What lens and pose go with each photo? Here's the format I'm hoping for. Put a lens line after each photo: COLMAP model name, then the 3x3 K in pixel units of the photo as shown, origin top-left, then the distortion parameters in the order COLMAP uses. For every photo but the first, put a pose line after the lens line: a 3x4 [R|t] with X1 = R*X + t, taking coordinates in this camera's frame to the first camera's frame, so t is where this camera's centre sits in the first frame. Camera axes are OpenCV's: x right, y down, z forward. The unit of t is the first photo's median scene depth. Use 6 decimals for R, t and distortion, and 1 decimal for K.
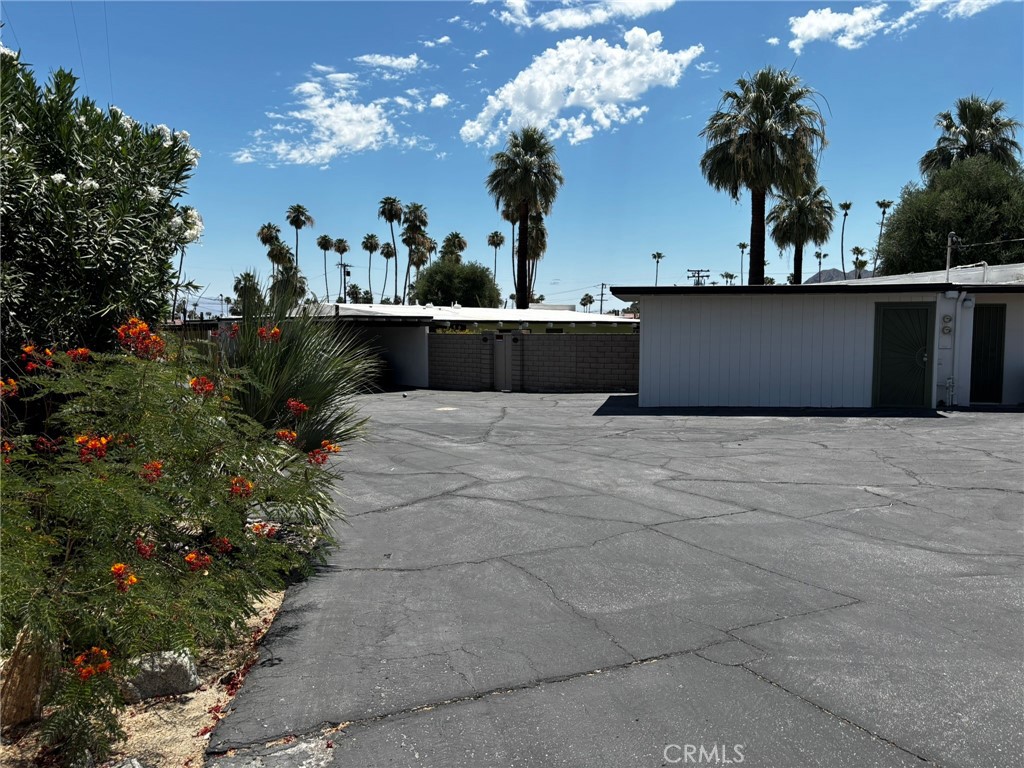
lens RADIAL K [[758.1, 0, 506.3], [0, 758.1, 389.0], [0, 0, 1]] dist [0.034351, -0.046636]
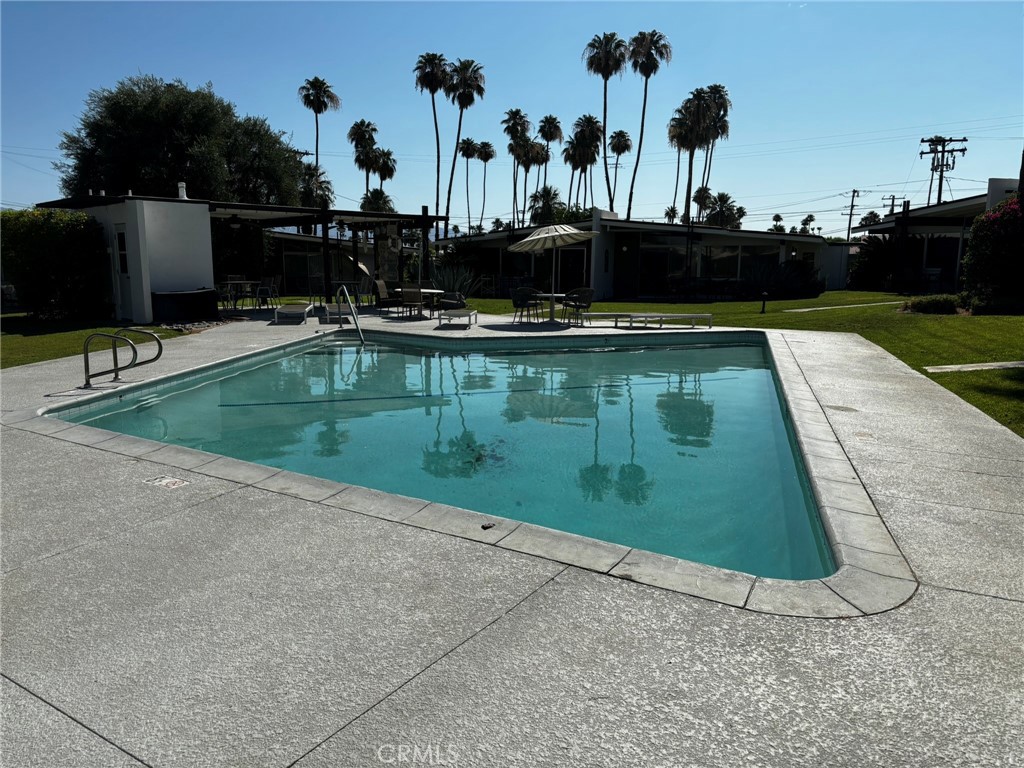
lens RADIAL K [[758.1, 0, 506.3], [0, 758.1, 389.0], [0, 0, 1]] dist [0.034351, -0.046636]
pose [[0.927471, 0.064805, -0.368237, 0.173372], [-0.031542, 0.994915, 0.095649, -0.025313], [0.372563, -0.077097, 0.924799, 0.379577]]
